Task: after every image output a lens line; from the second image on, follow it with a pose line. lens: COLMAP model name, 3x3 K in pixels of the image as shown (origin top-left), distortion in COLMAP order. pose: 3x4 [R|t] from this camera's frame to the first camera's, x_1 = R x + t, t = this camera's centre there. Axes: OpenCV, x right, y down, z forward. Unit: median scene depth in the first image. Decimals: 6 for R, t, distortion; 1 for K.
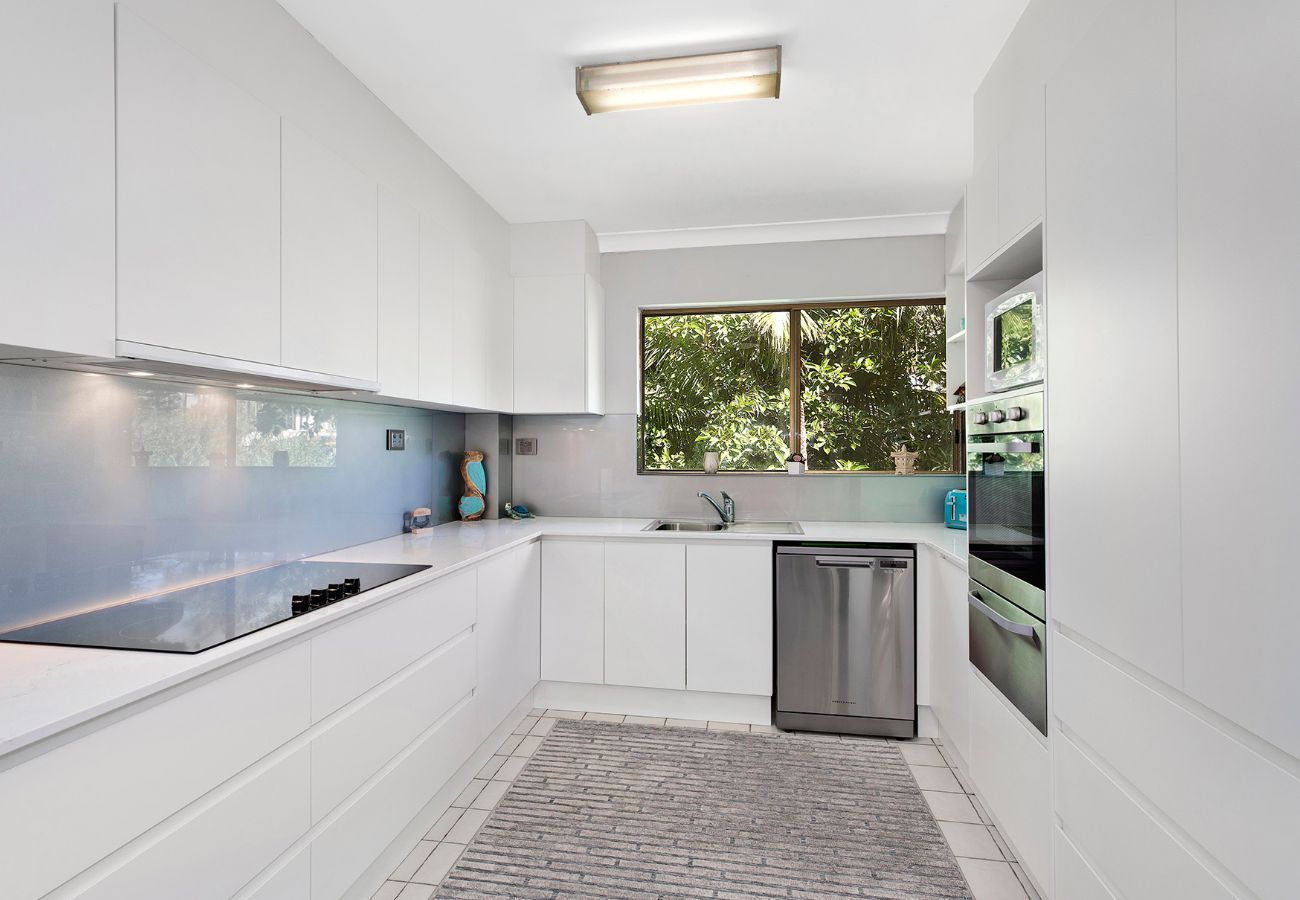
lens RADIAL K [[633.6, 0, 649.5], [0, 633.6, 448.8], [0, 0, 1]] dist [0.004997, 0.000224]
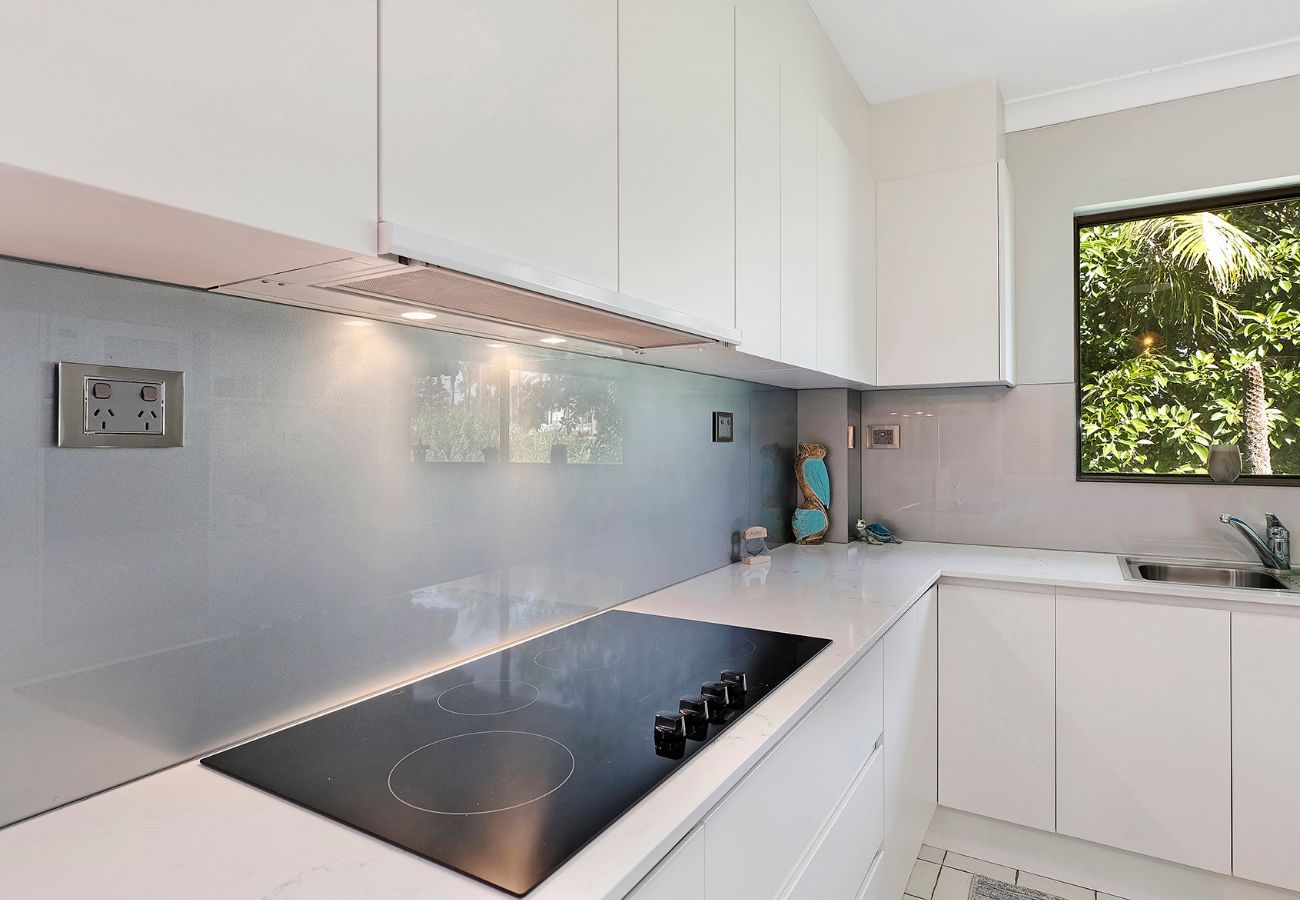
lens RADIAL K [[719.4, 0, 649.3], [0, 719.4, 433.6], [0, 0, 1]] dist [-0.007353, -0.005441]
pose [[0.934598, -0.007694, -0.355624, -0.176738], [0.003354, 0.999912, -0.012817, 0.002465], [0.355691, 0.010786, 0.934541, 0.219445]]
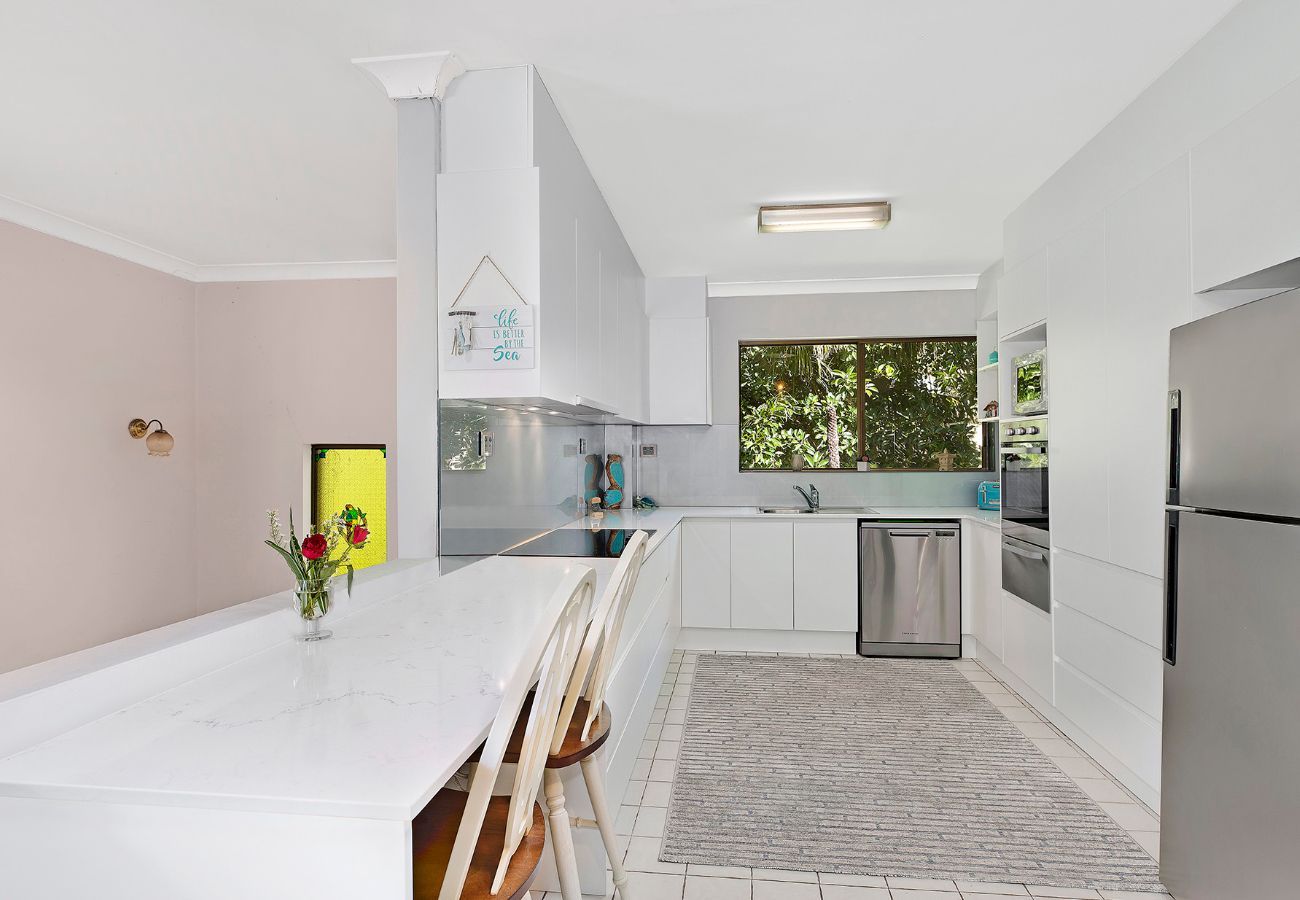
lens RADIAL K [[719.4, 0, 651.7], [0, 719.4, 450.2], [0, 0, 1]] dist [-0.007353, -0.005441]
pose [[0.998812, -0.005358, 0.048428, -0.292243], [0.005493, 0.999981, -0.002654, -0.001078], [-0.048413, 0.002917, 0.998823, -0.477387]]
